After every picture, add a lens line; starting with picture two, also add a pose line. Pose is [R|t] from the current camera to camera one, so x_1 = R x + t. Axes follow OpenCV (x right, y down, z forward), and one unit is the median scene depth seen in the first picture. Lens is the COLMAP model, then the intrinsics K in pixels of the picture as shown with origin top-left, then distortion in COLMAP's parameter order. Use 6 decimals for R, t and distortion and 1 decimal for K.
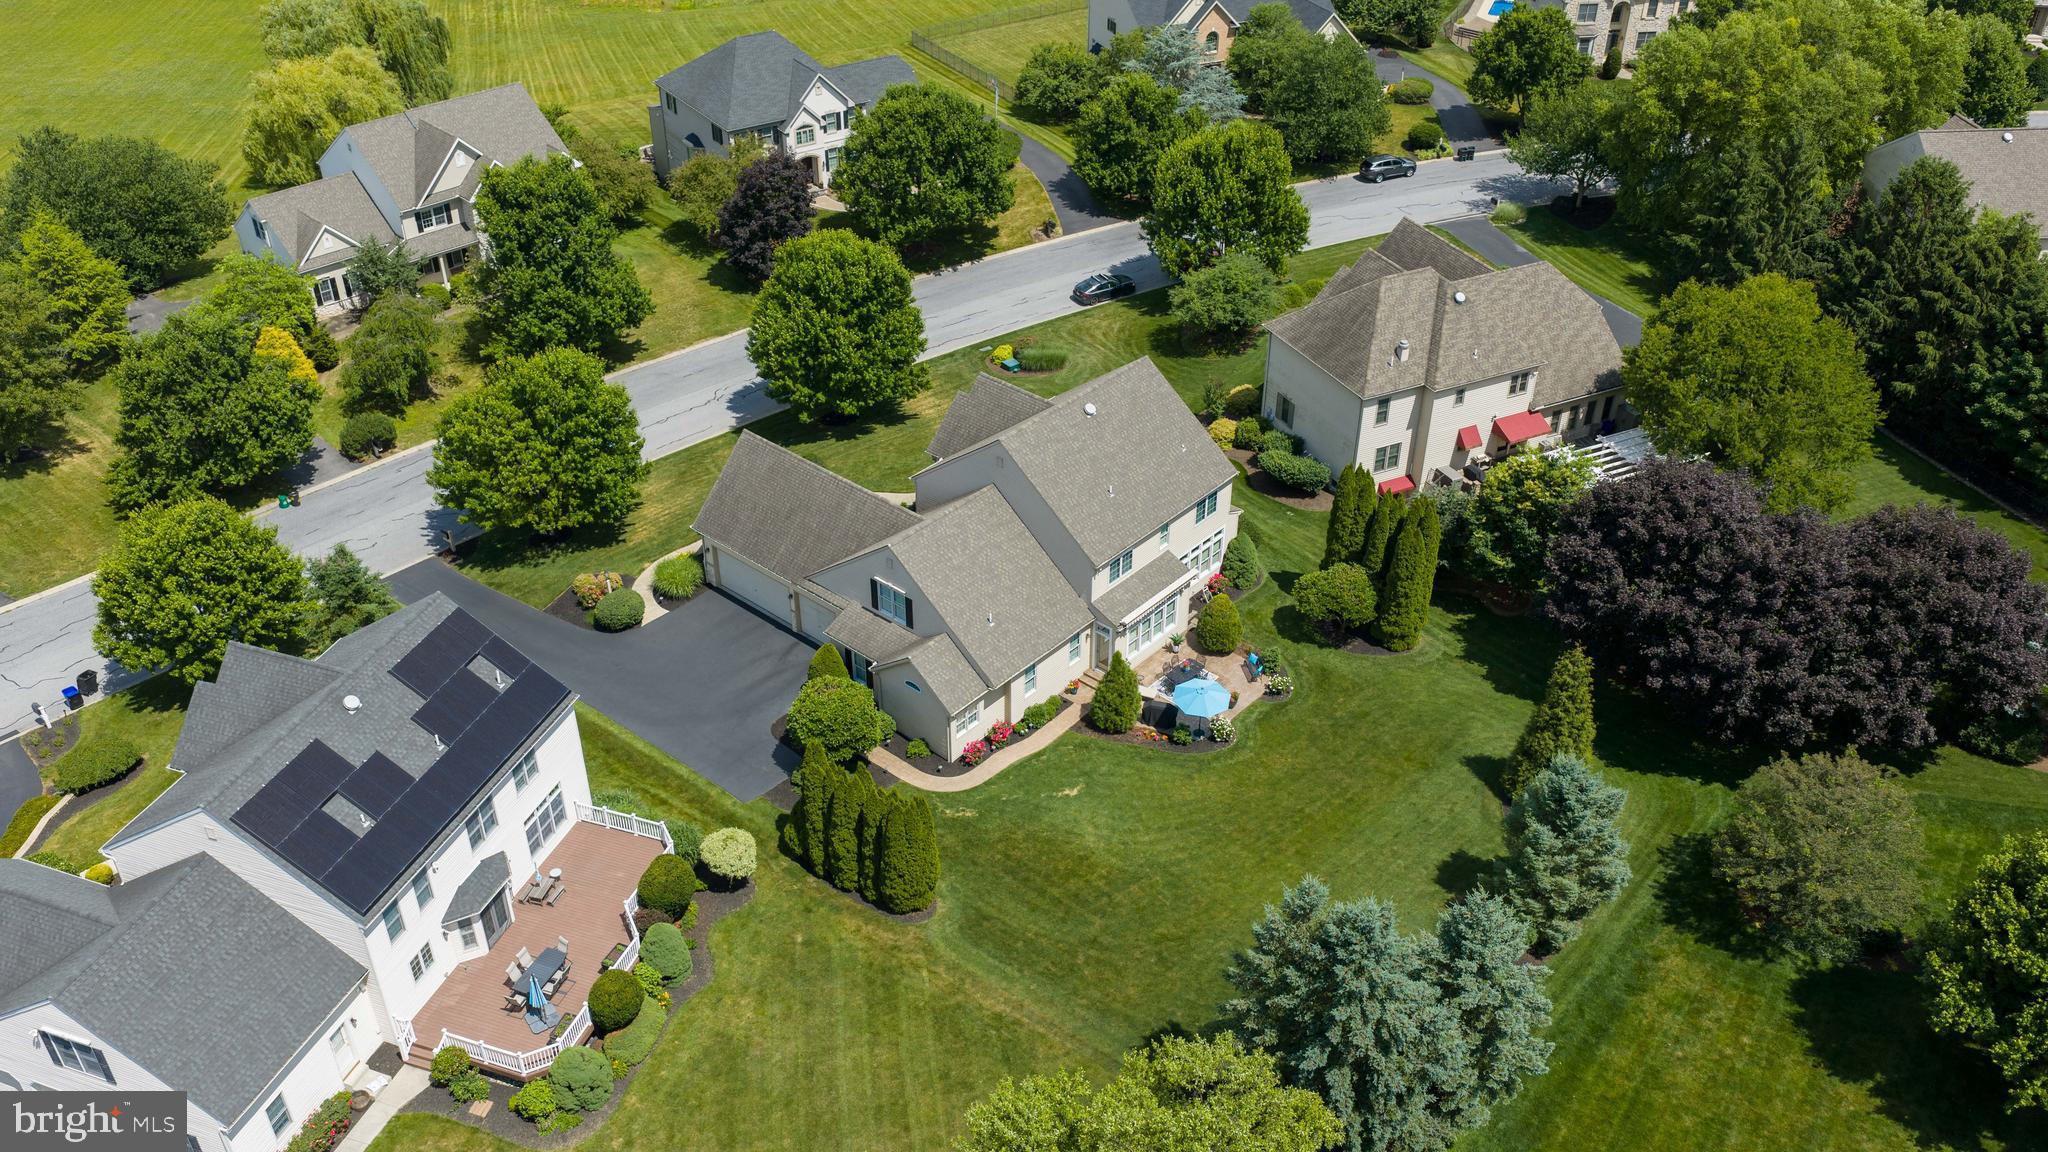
lens RADIAL K [[1699.4, 0, 1030.2], [0, 1699.4, 588.9], [0, 0, 1]] dist [0.017887, -0.041946]
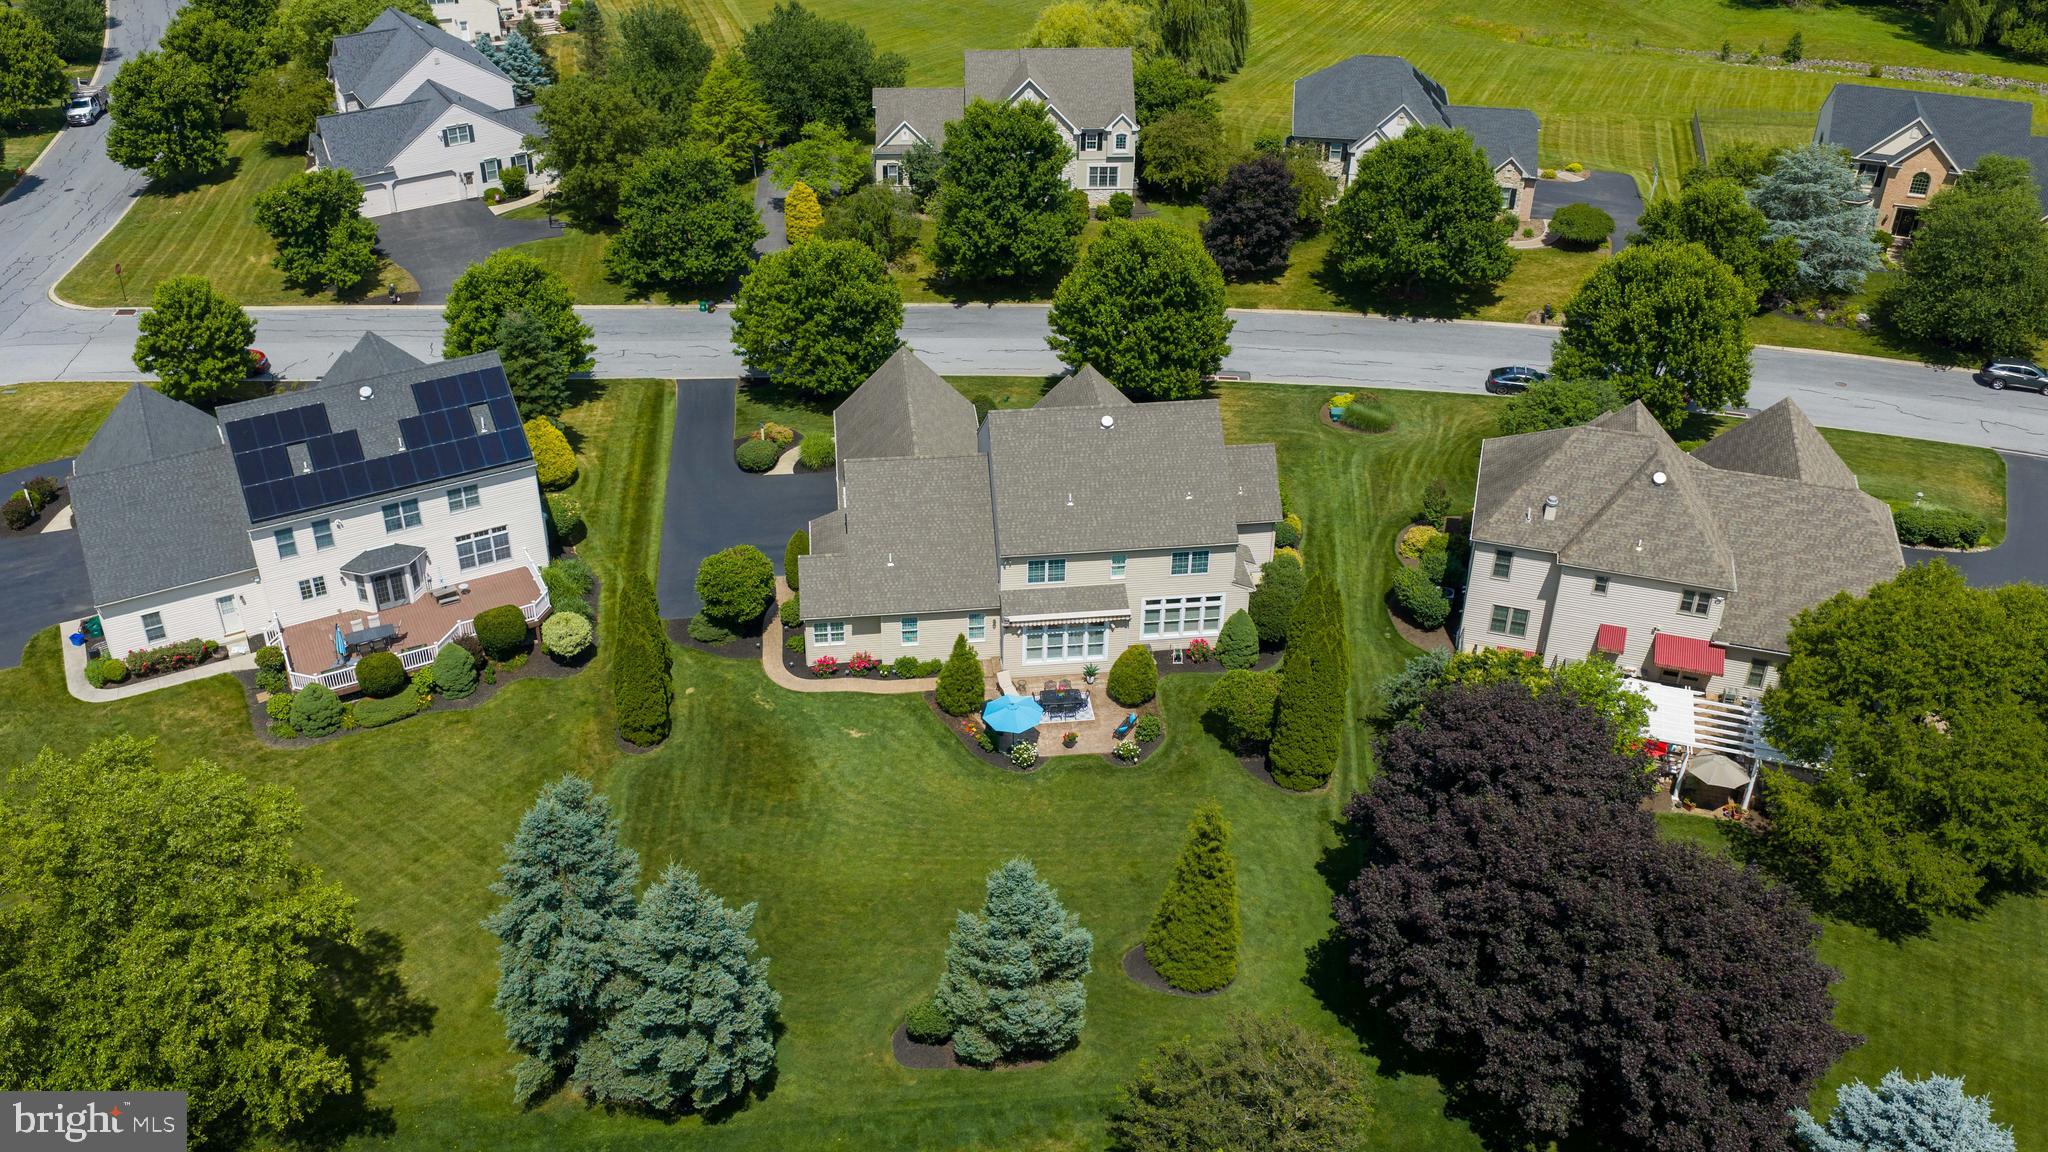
lens RADIAL K [[1717.1, 0, 987.9], [0, 1717.1, 485.3], [0, 0, 1]] dist [0.008177, -0.016100]
pose [[0.728062, 0.349193, -0.589907, 0.516235], [-0.390438, 0.918549, 0.061853, -0.092644], [0.563457, 0.185290, 0.805099, 0.139325]]
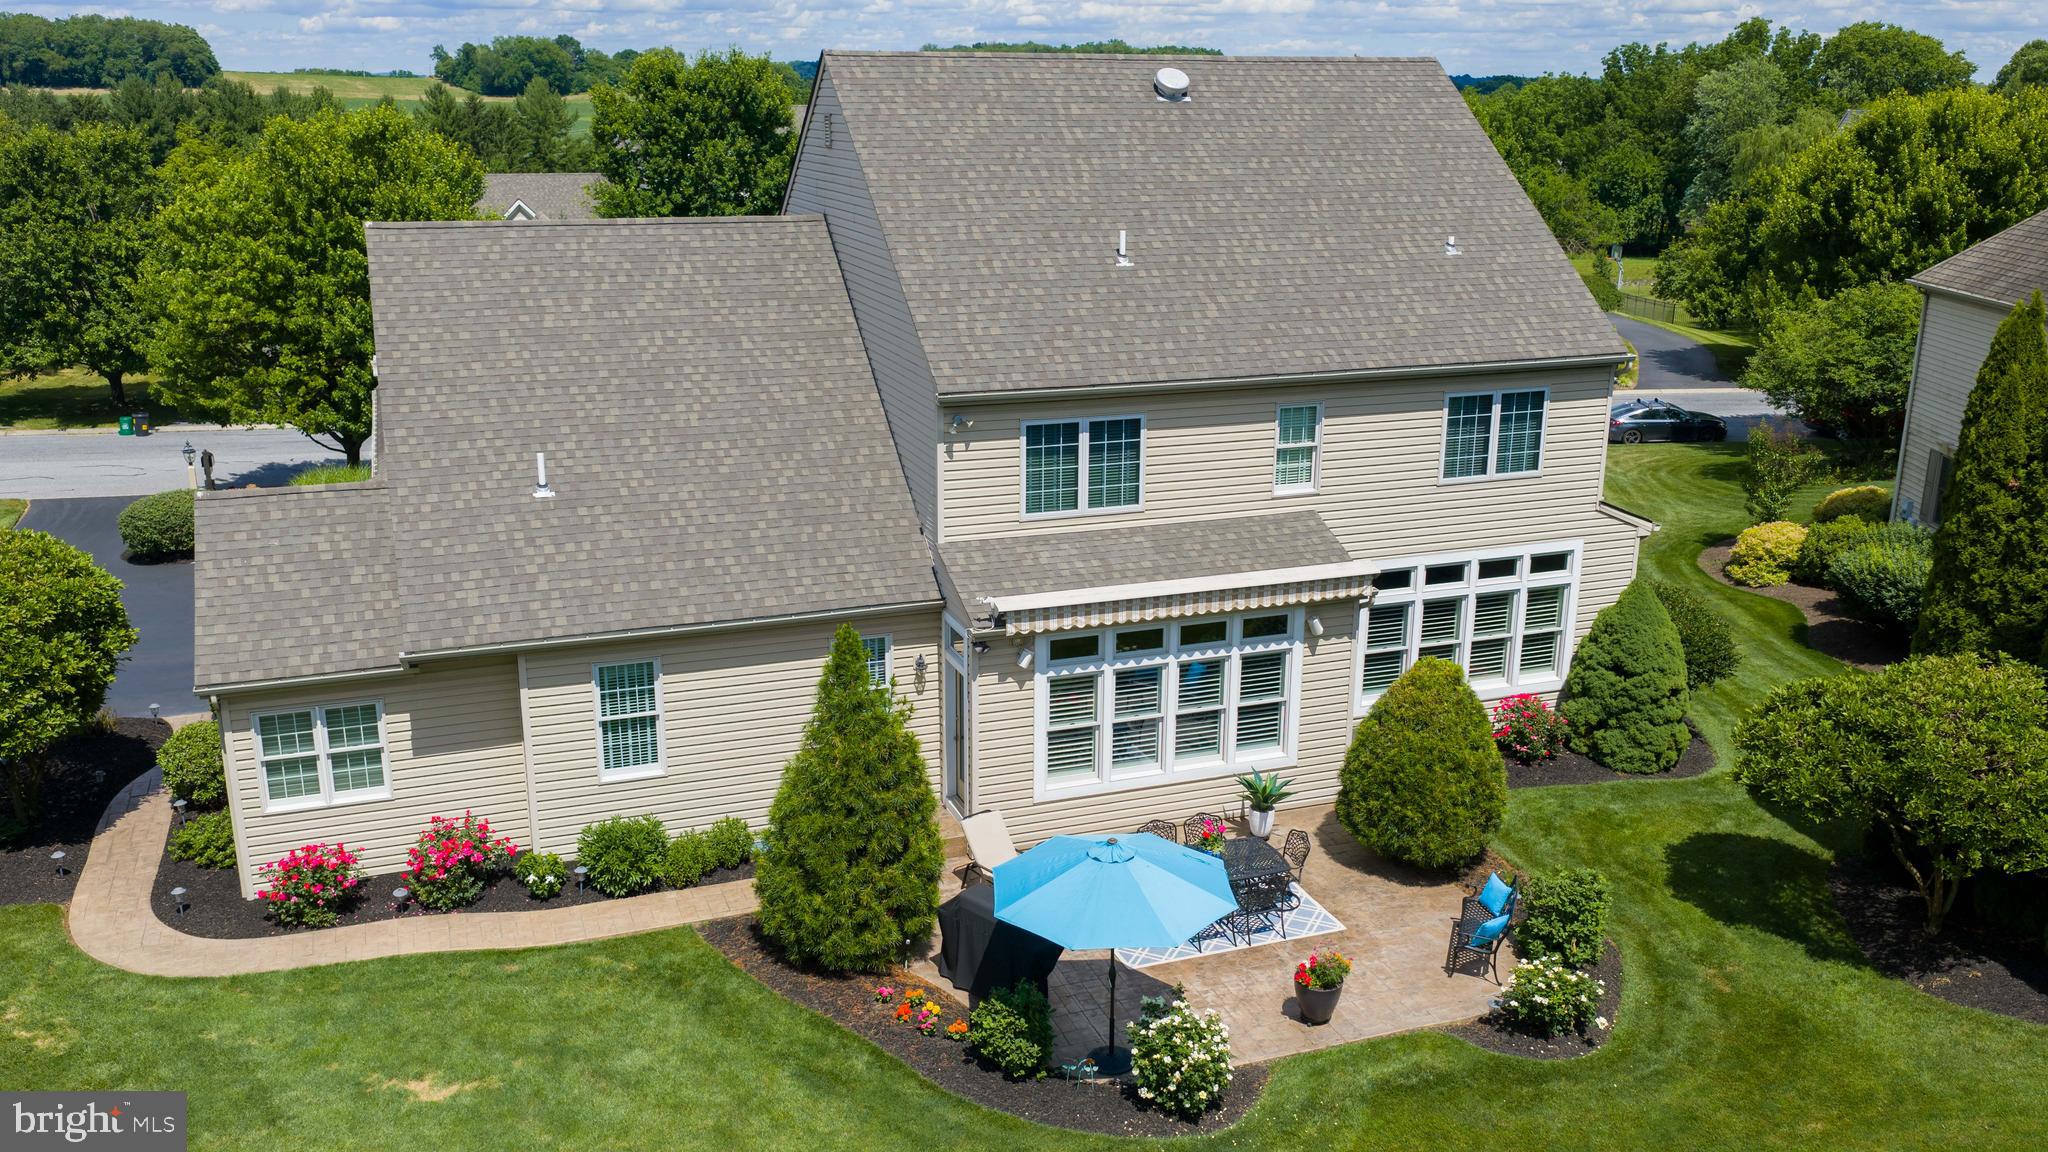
lens RADIAL K [[1699.4, 0, 1030.2], [0, 1699.4, 588.9], [0, 0, 1]] dist [0.017887, -0.041946]
pose [[0.877462, 0.143206, -0.457769, 0.157872], [-0.279504, 0.928264, -0.245365, 0.070823], [0.389793, 0.343247, 0.854543, 0.640476]]
